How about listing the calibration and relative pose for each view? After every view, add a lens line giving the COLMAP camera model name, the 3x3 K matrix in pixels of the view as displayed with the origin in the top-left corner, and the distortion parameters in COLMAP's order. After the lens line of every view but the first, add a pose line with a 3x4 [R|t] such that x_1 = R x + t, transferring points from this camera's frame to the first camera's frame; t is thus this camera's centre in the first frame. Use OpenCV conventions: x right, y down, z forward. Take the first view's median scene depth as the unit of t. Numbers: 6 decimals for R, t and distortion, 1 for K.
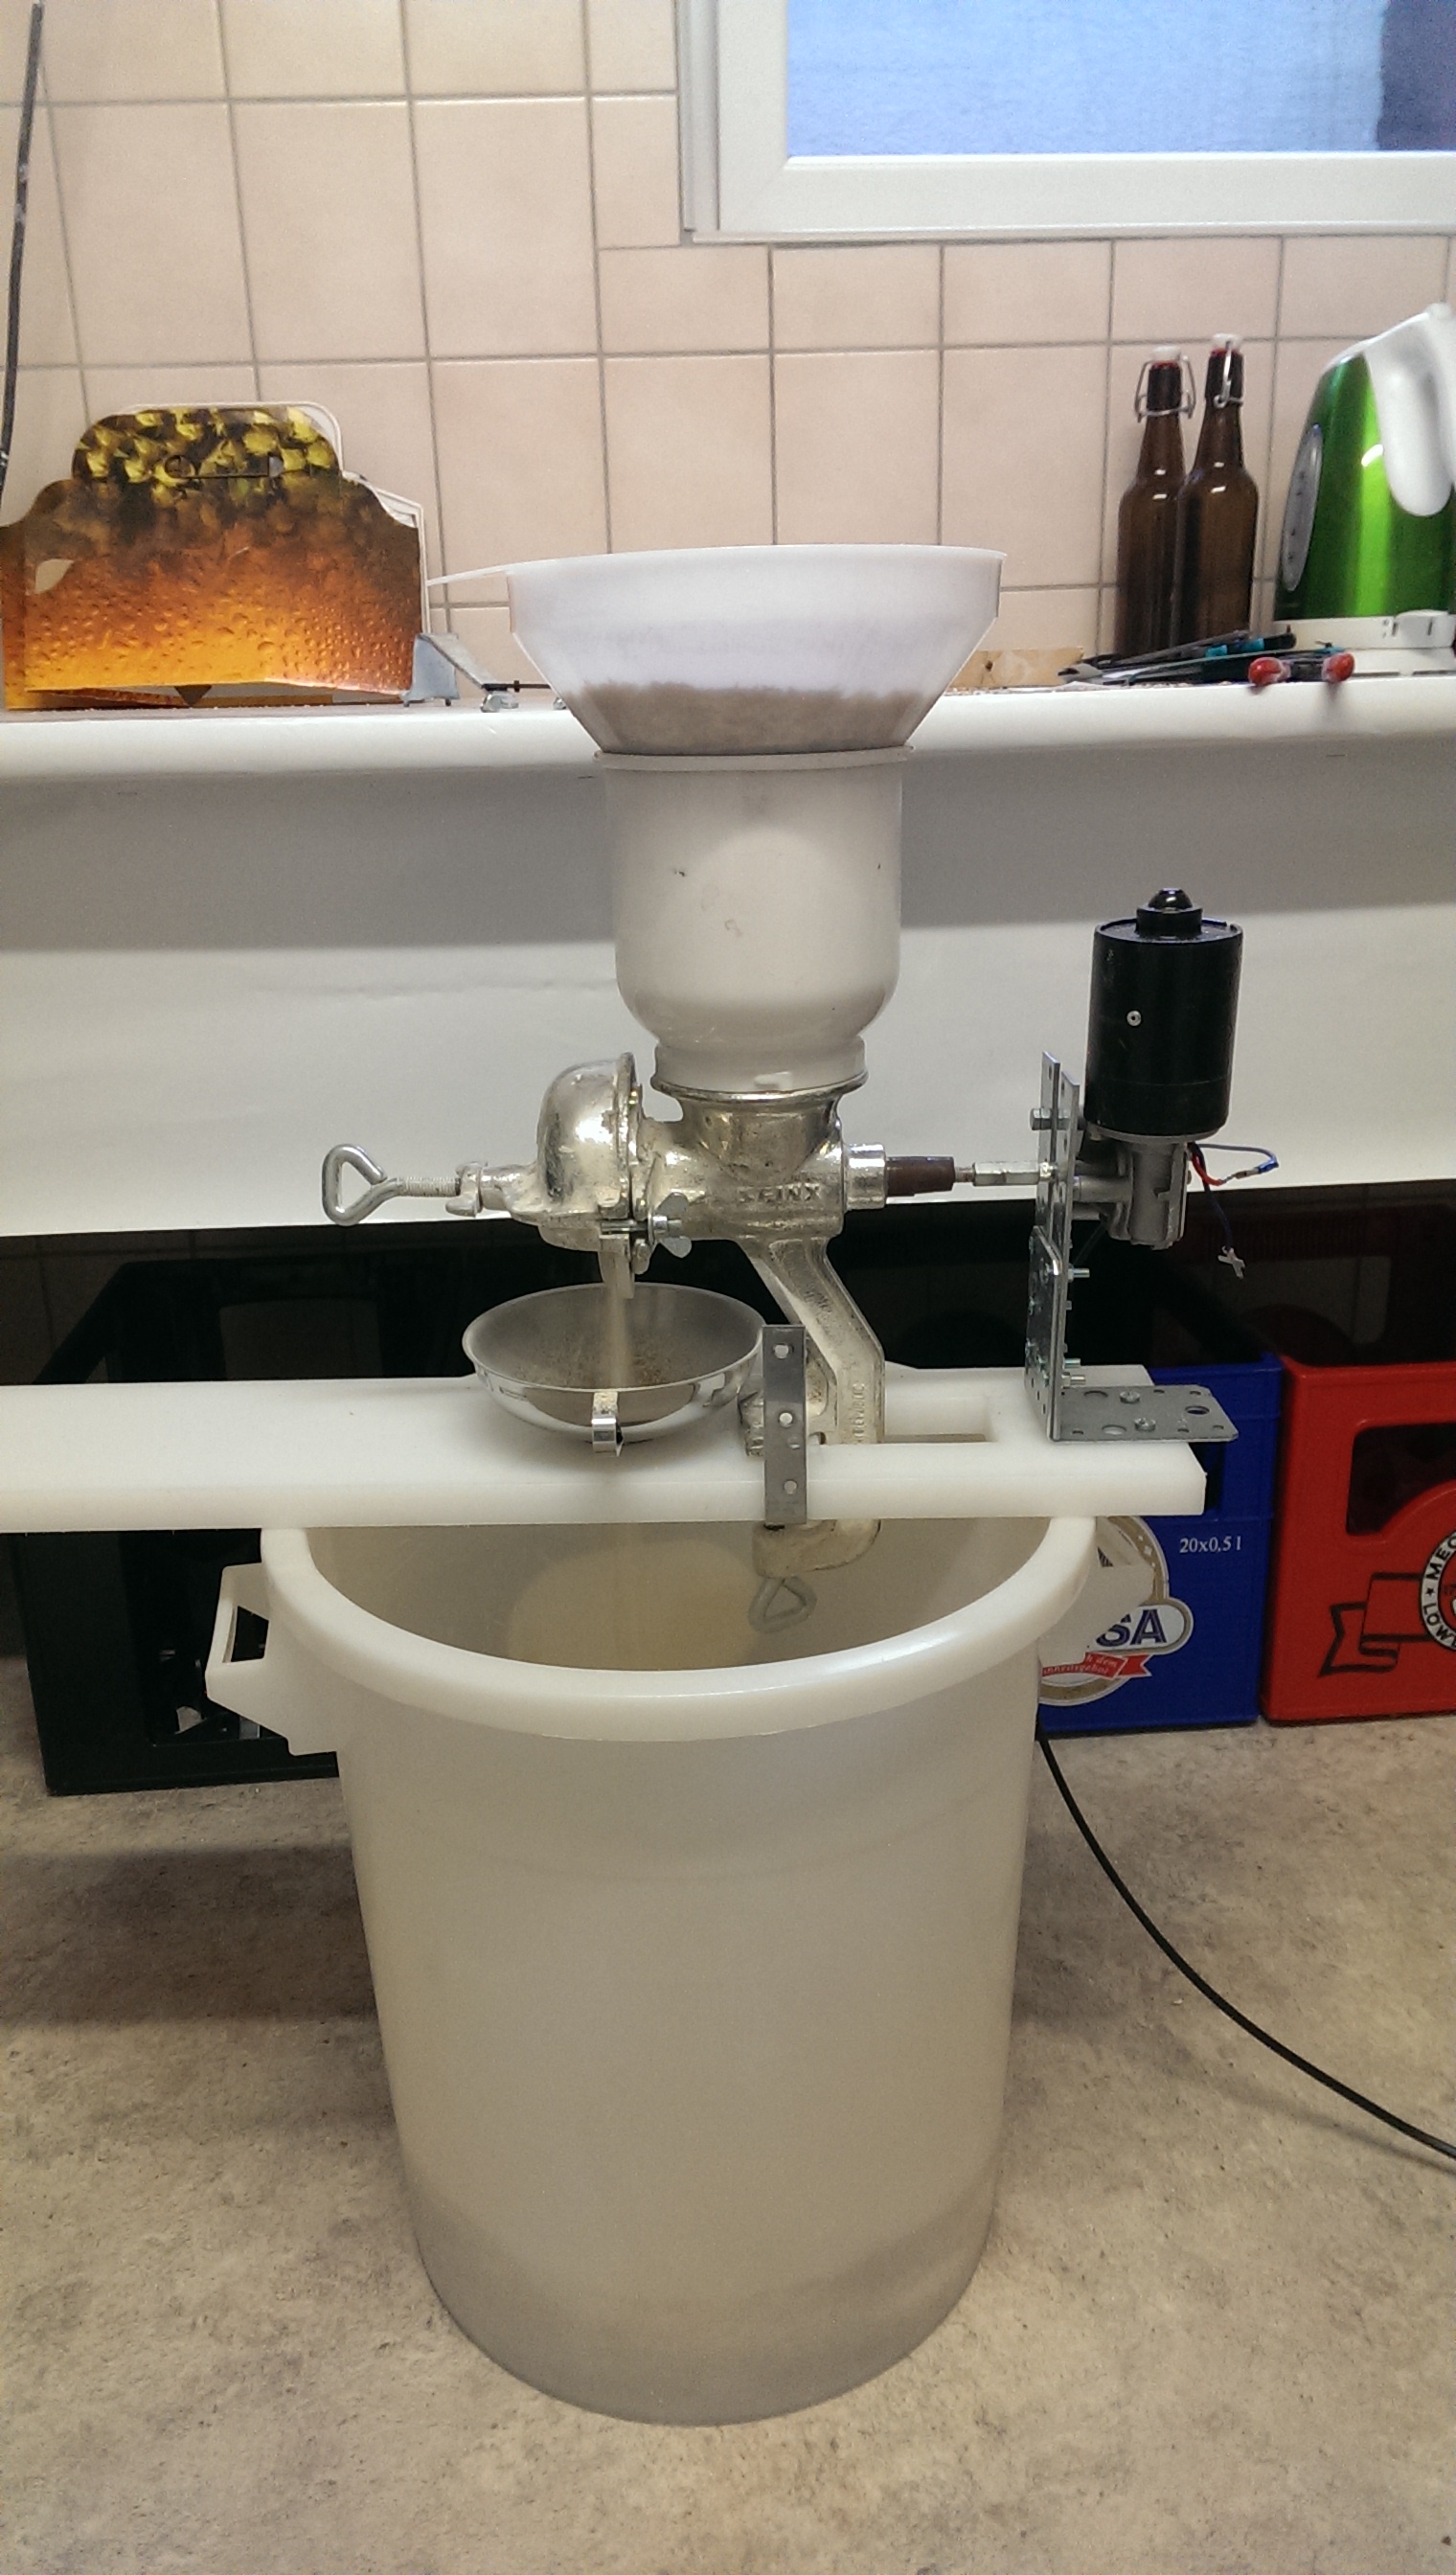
lens RADIAL K [[1846.7, 0, 715.2], [0, 1846.7, 1373.0], [0, 0, 1]] dist [0.084703, -0.125114]
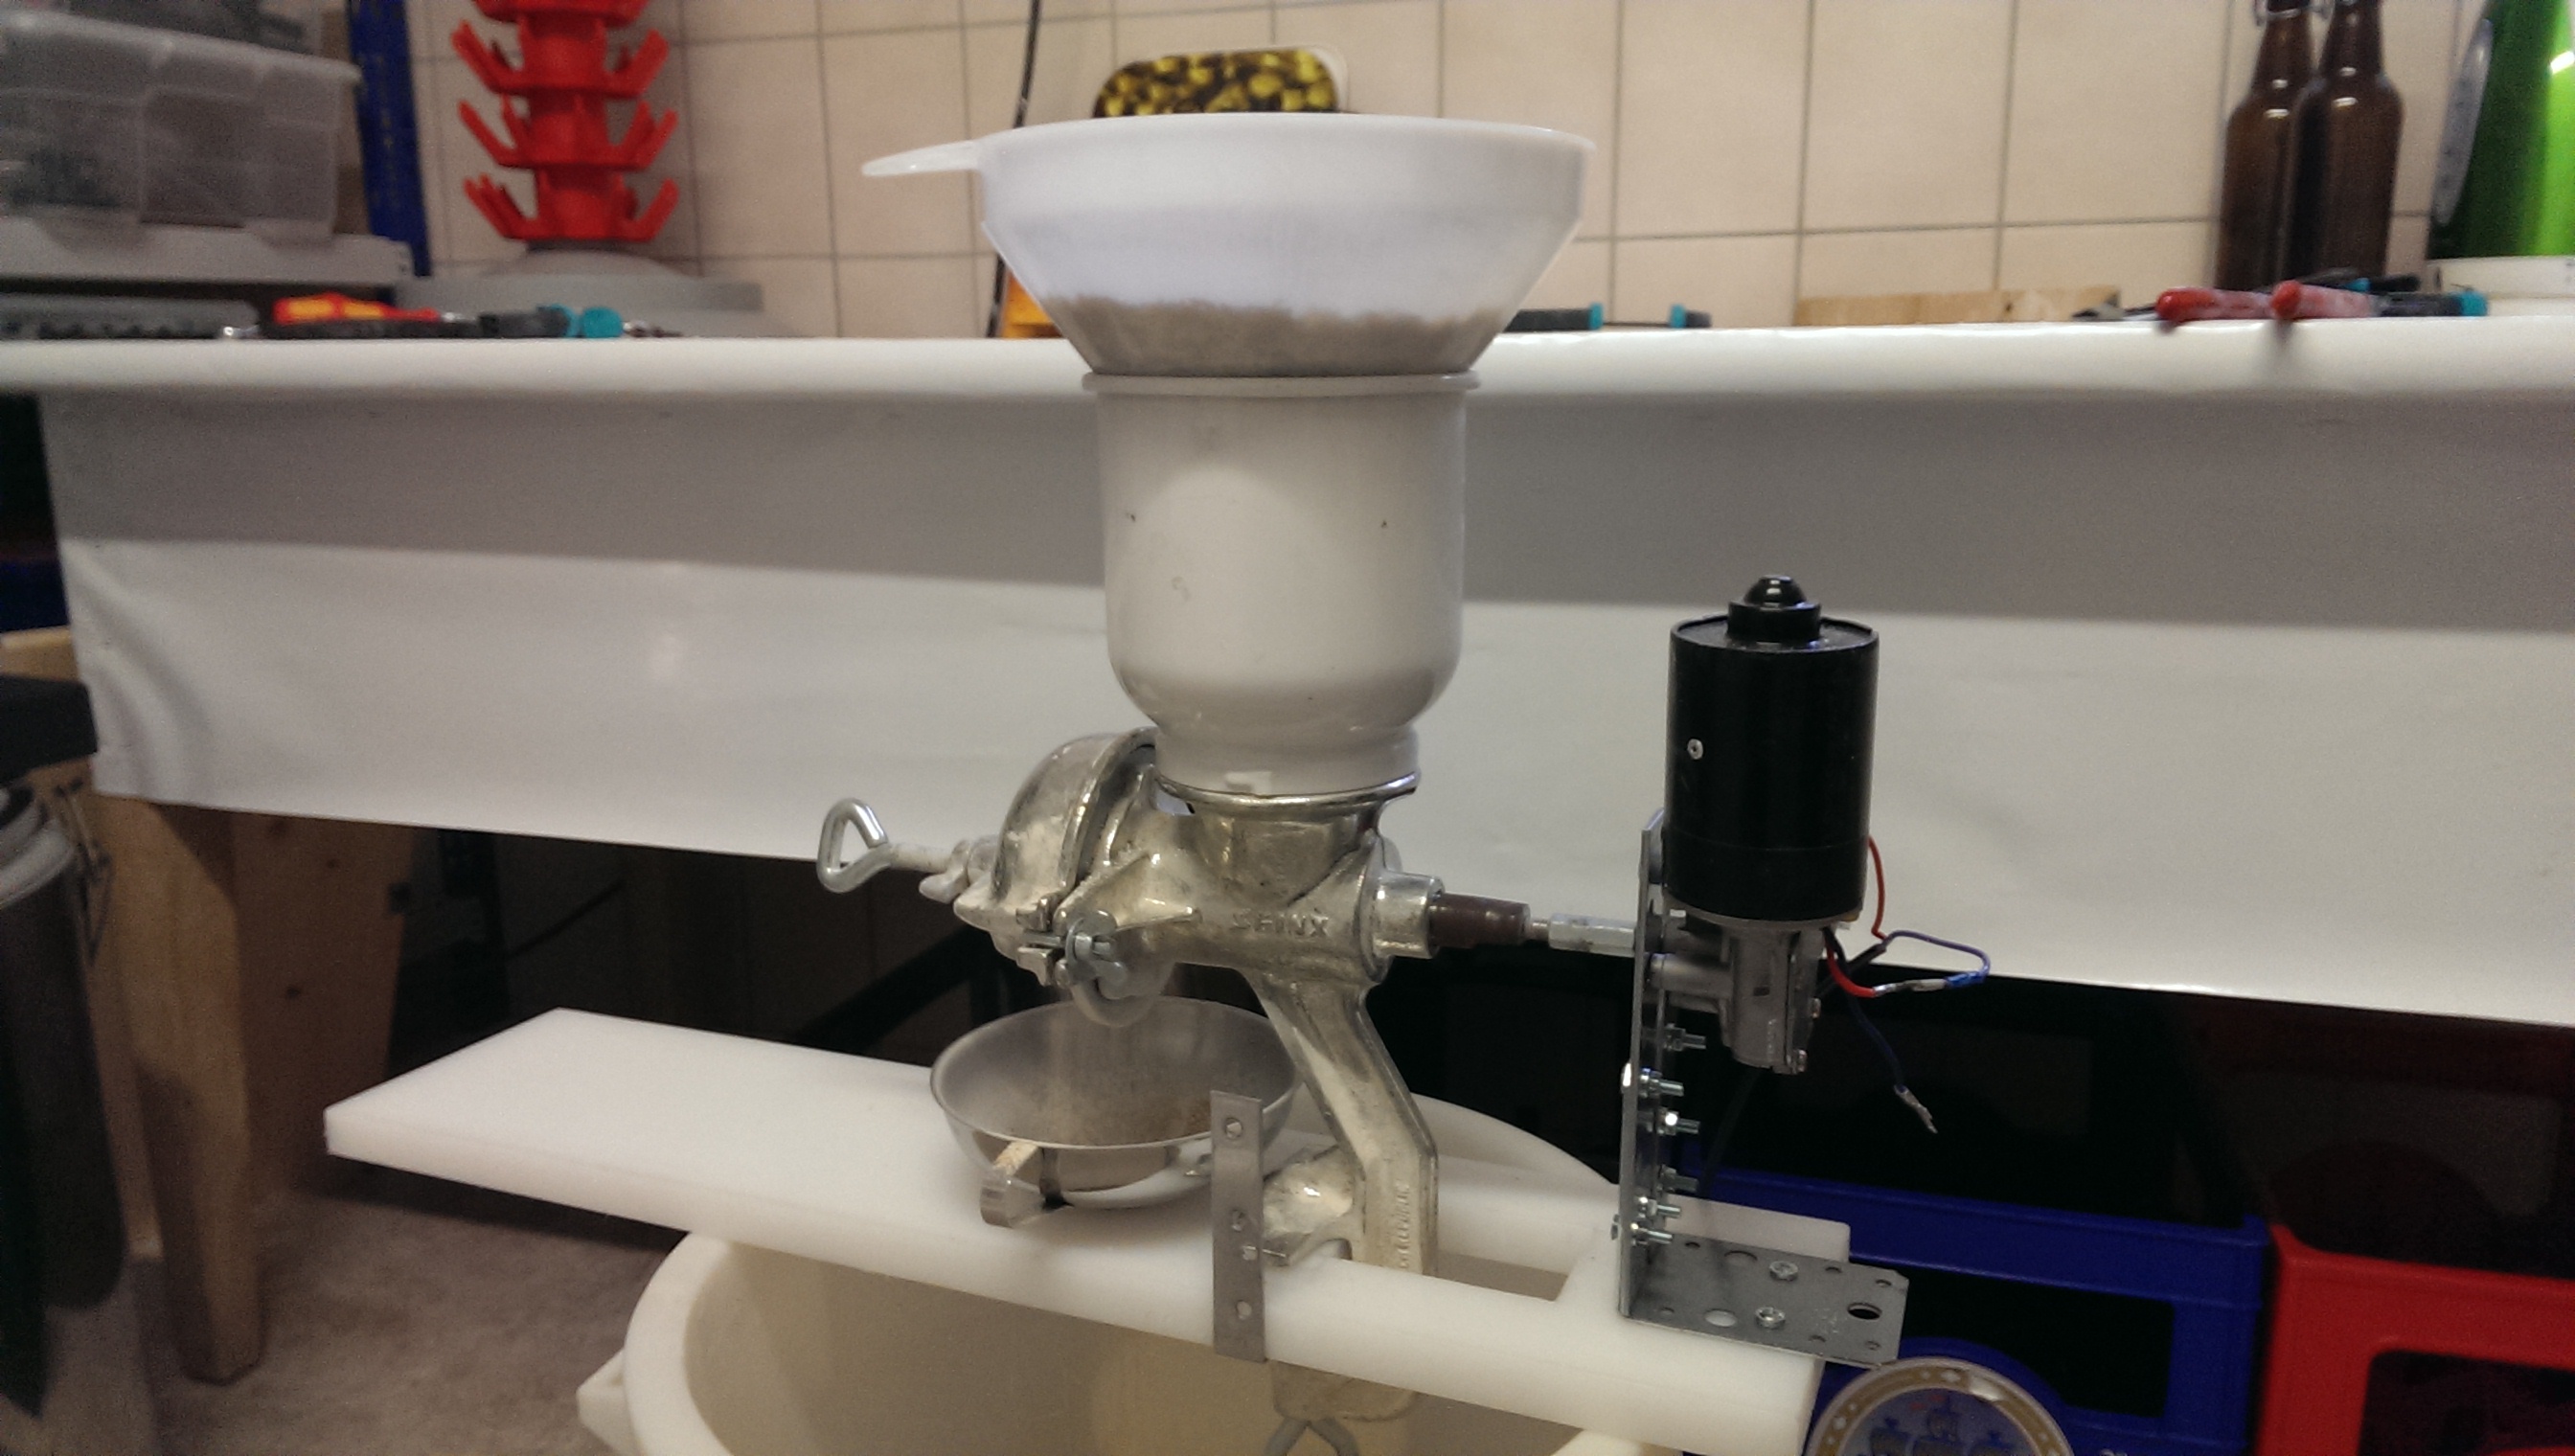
lens RADIAL K [[1846.7, 0, 1331.3], [0, 1846.7, 773.3], [0, 0, 1]] dist [0.084703, -0.125114]
pose [[0.926026, 0.104491, -0.362708, 0.326169], [-0.149759, 0.983760, -0.098940, -0.084171], [0.346479, 0.145940, 0.926636, 0.273350]]
